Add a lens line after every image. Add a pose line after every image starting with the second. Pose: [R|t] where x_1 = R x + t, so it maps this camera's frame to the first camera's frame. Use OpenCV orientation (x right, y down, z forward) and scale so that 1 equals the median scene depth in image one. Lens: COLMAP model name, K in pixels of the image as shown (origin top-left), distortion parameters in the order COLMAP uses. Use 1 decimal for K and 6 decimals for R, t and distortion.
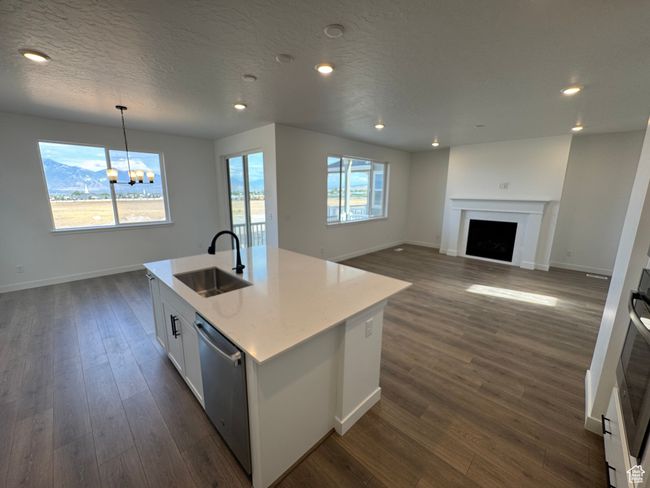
lens RADIAL K [[260.5, 0, 325.0], [0, 260.5, 244.0], [0, 0, 1]] dist [-0.011931, 0.000486]
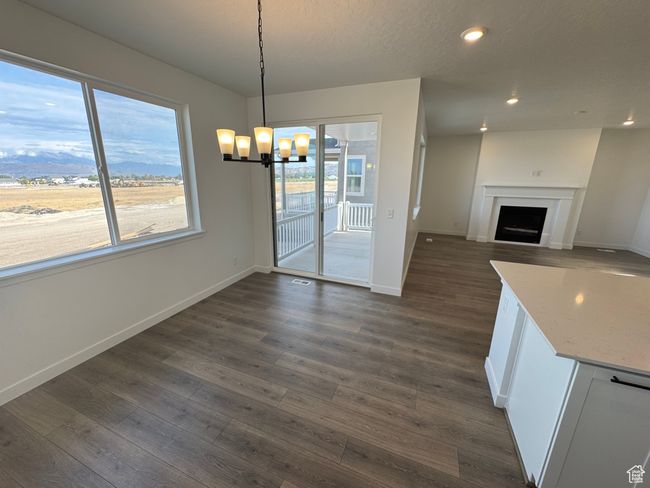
lens RADIAL K [[260.5, 0, 325.0], [0, 260.5, 244.0], [0, 0, 1]] dist [-0.011931, 0.000486]
pose [[0.925454, -0.091608, 0.367617, -0.533302], [0.070830, 0.995054, 0.069651, -0.071631], [-0.372179, -0.038420, 0.927366, 0.330549]]
